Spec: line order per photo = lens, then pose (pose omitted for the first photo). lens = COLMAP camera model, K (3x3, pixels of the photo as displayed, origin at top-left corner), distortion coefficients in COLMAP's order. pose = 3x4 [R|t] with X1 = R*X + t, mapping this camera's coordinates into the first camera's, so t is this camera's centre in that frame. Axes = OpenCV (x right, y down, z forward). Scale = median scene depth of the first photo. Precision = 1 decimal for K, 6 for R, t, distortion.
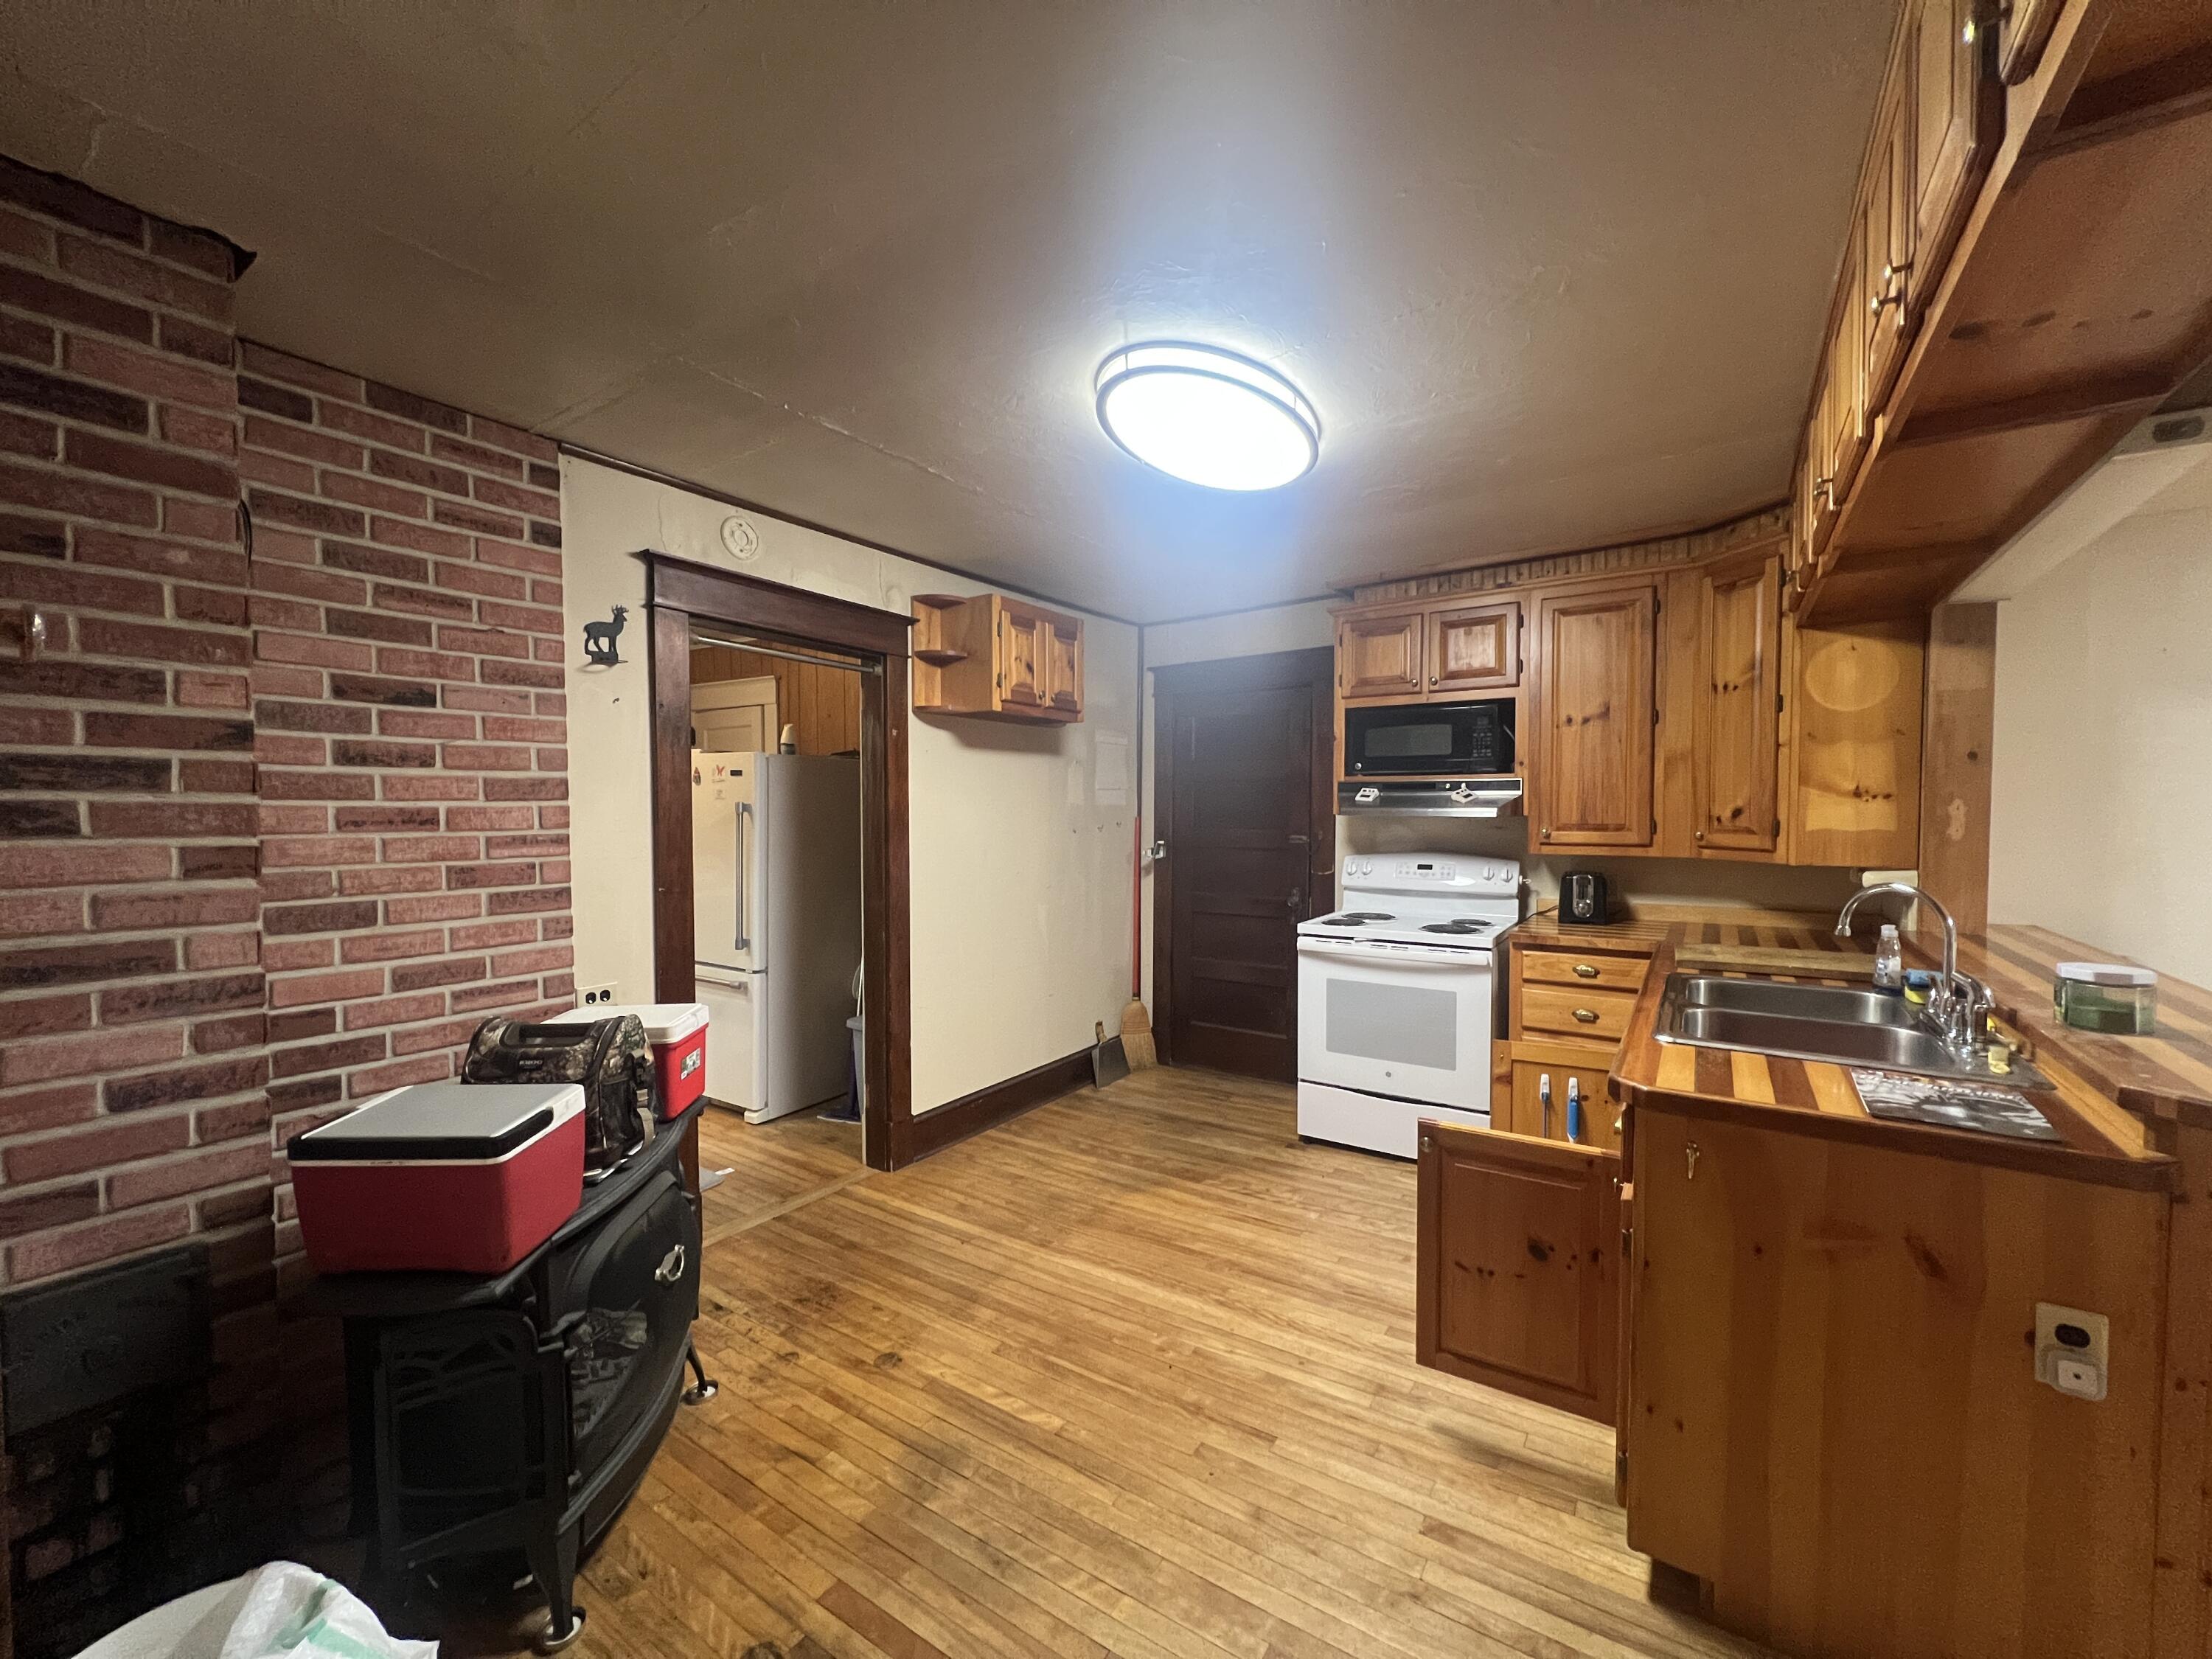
lens RADIAL K [[884.8, 0, 1110.2], [0, 884.8, 833.4], [0, 0, 1]] dist [0.000503, 0.000186]
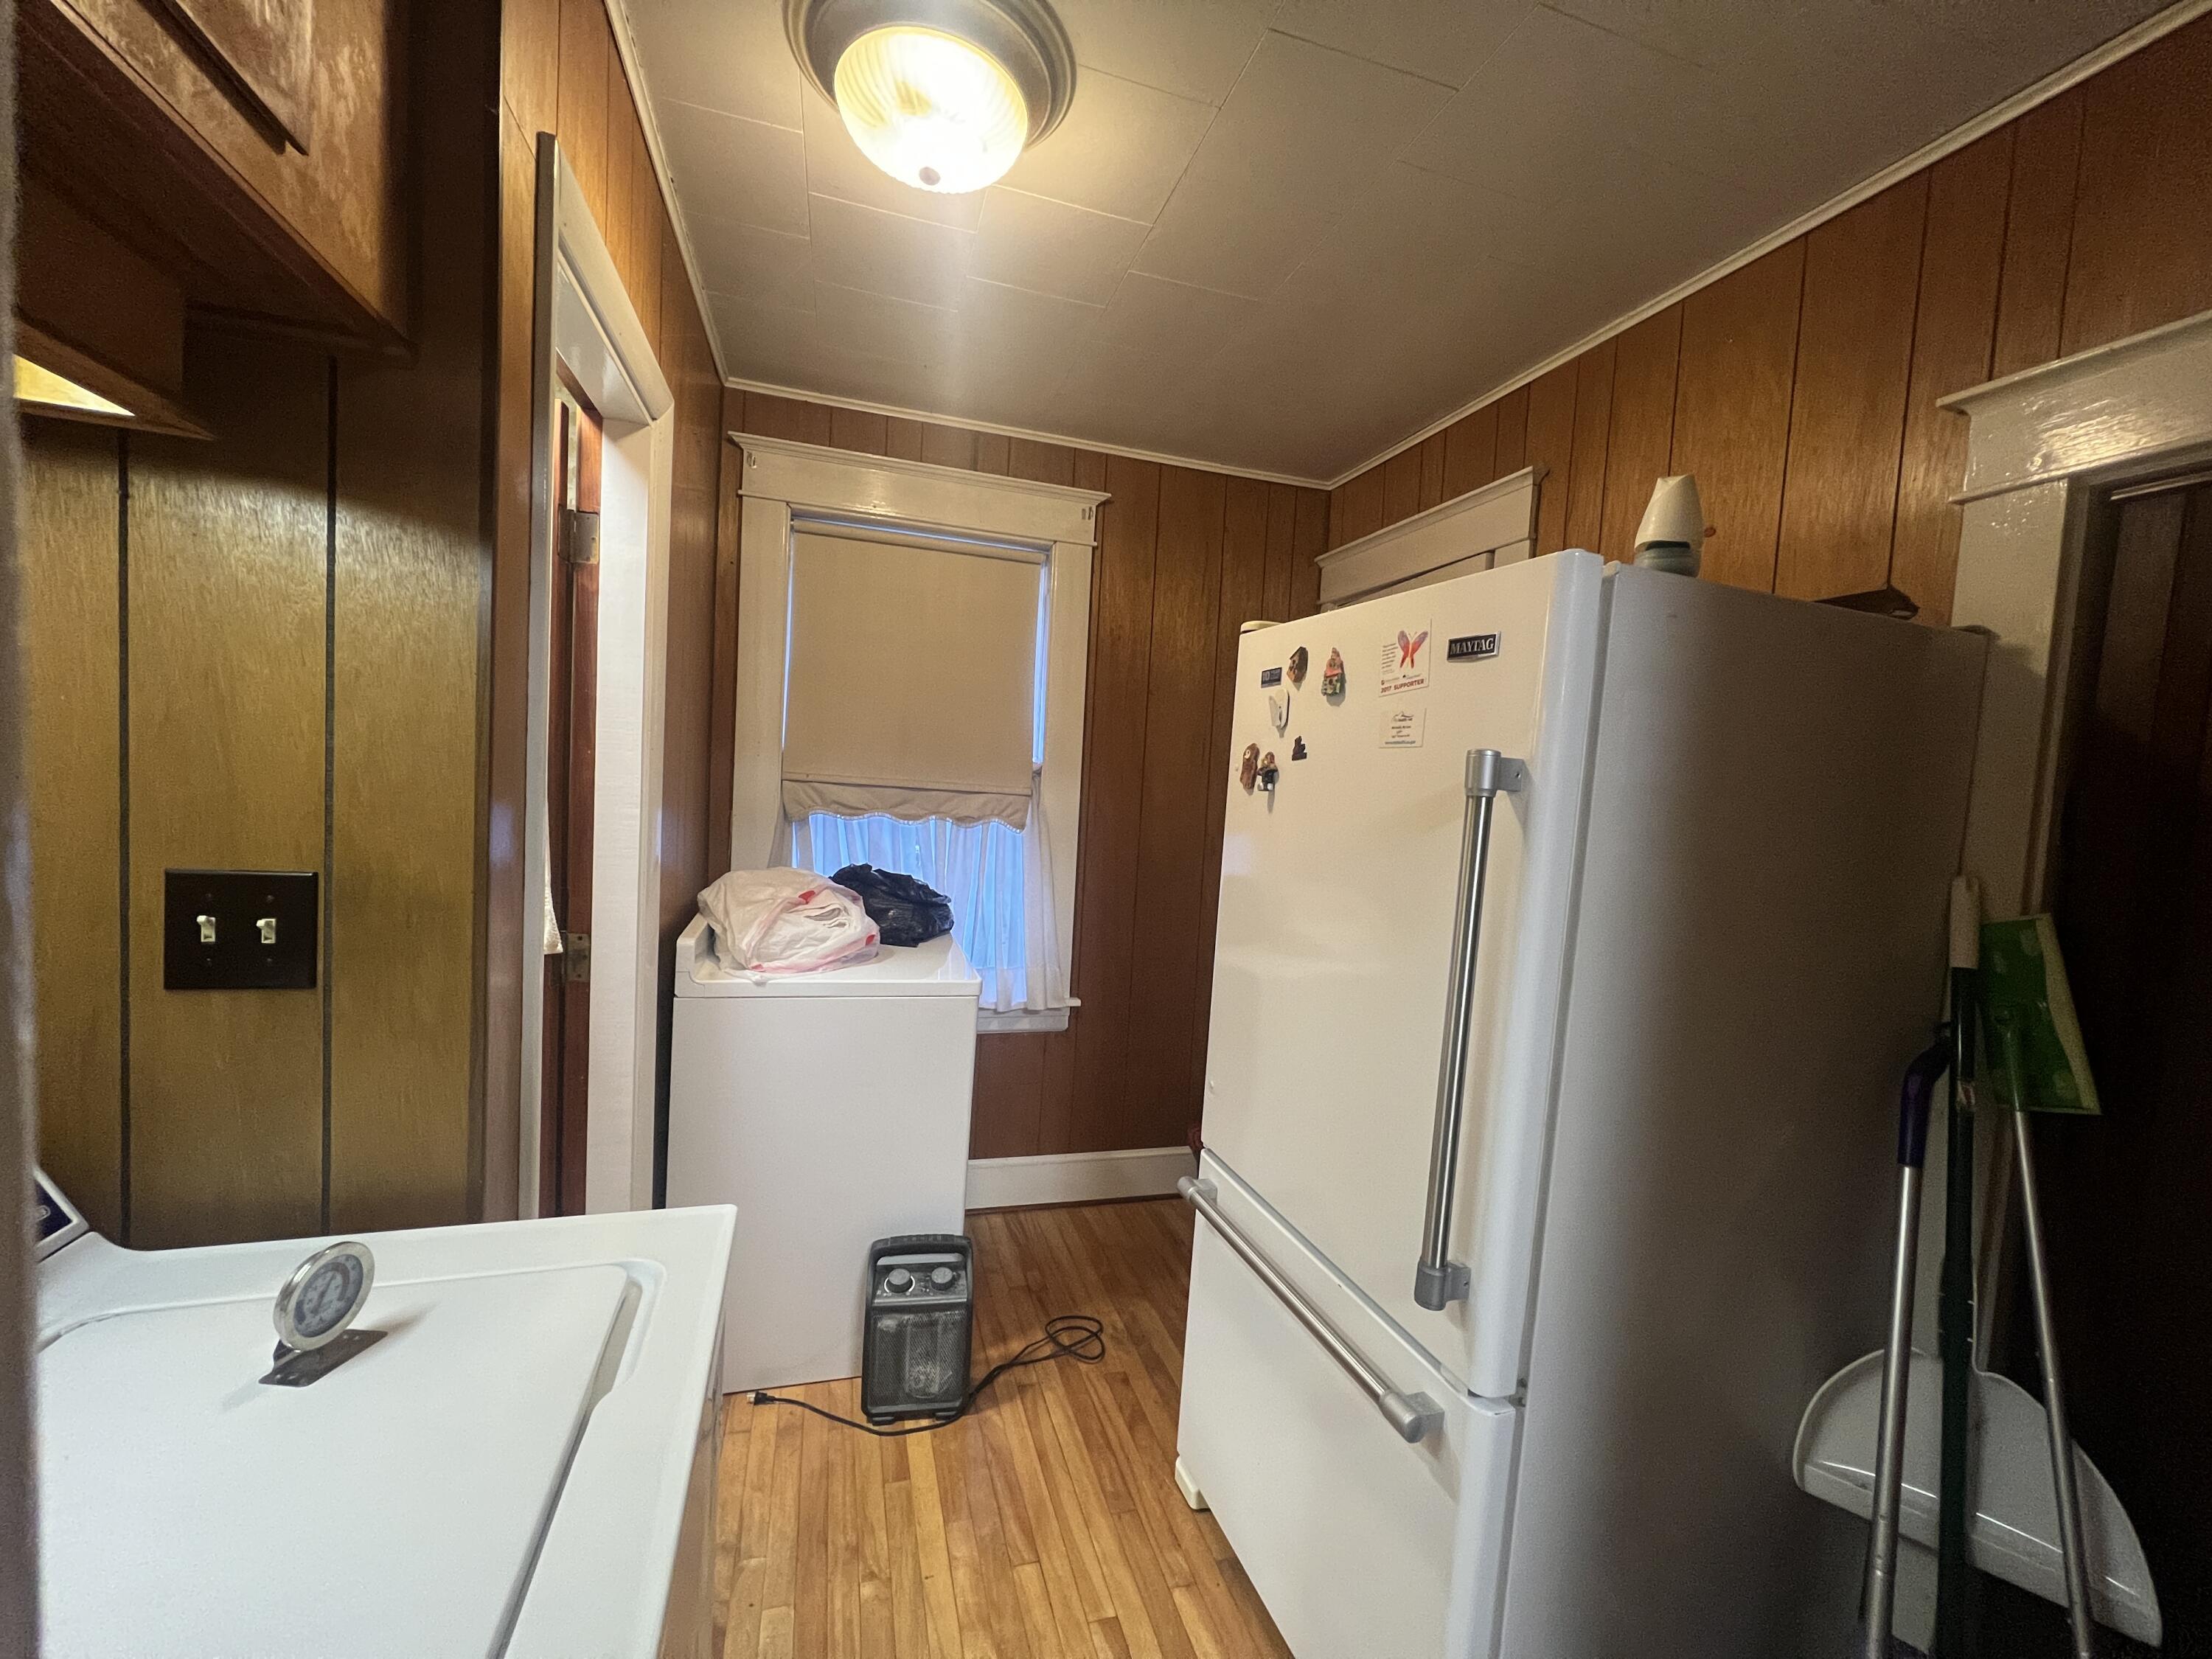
lens RADIAL K [[884.8, 0, 1110.2], [0, 884.8, 833.4], [0, 0, 1]] dist [0.000503, 0.000186]
pose [[0.775623, 0.079568, -0.626161, -0.447459], [-0.076528, 0.996559, 0.031841, -0.015099], [0.626540, 0.023223, 0.779043, 0.964323]]
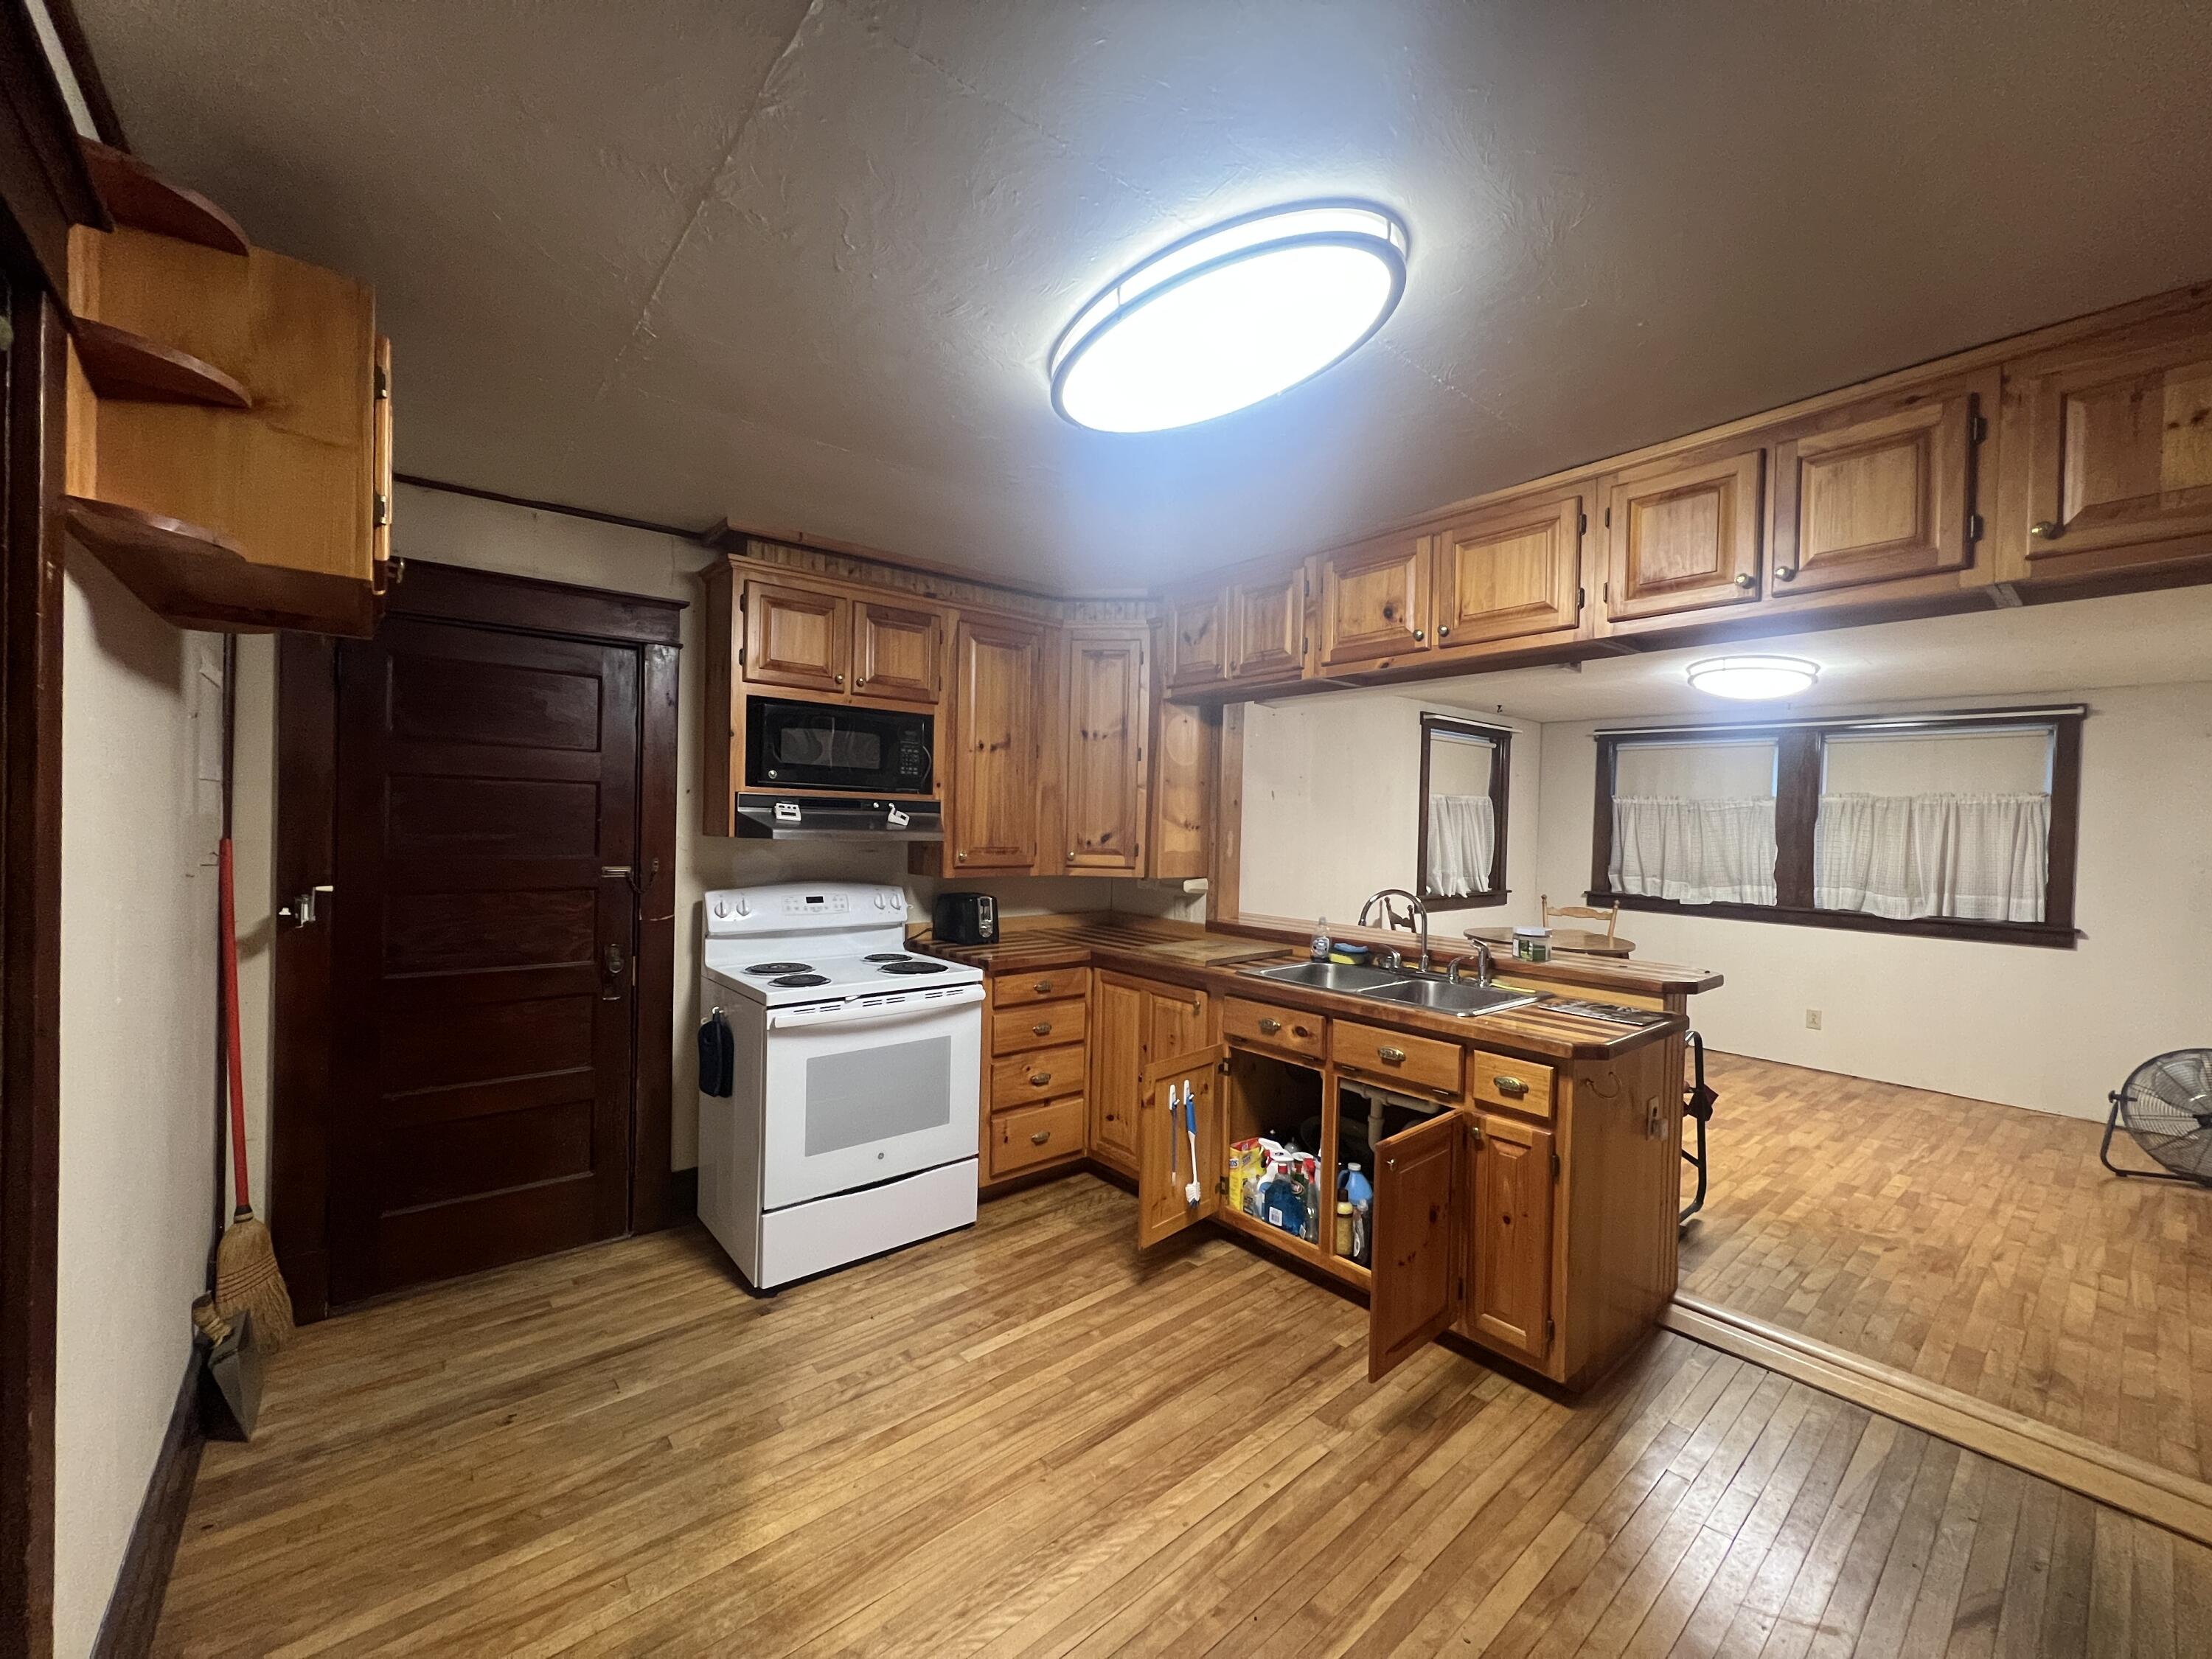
lens RADIAL K [[881.5, 0, 1101.1], [0, 881.5, 838.0], [0, 0, 1]] dist [-0.001345, 0.000021]
pose [[0.278749, -0.006571, 0.960342, -0.484029], [0.006026, 0.999969, 0.005093, -0.030074], [-0.960345, 0.004367, 0.278780, 0.676765]]
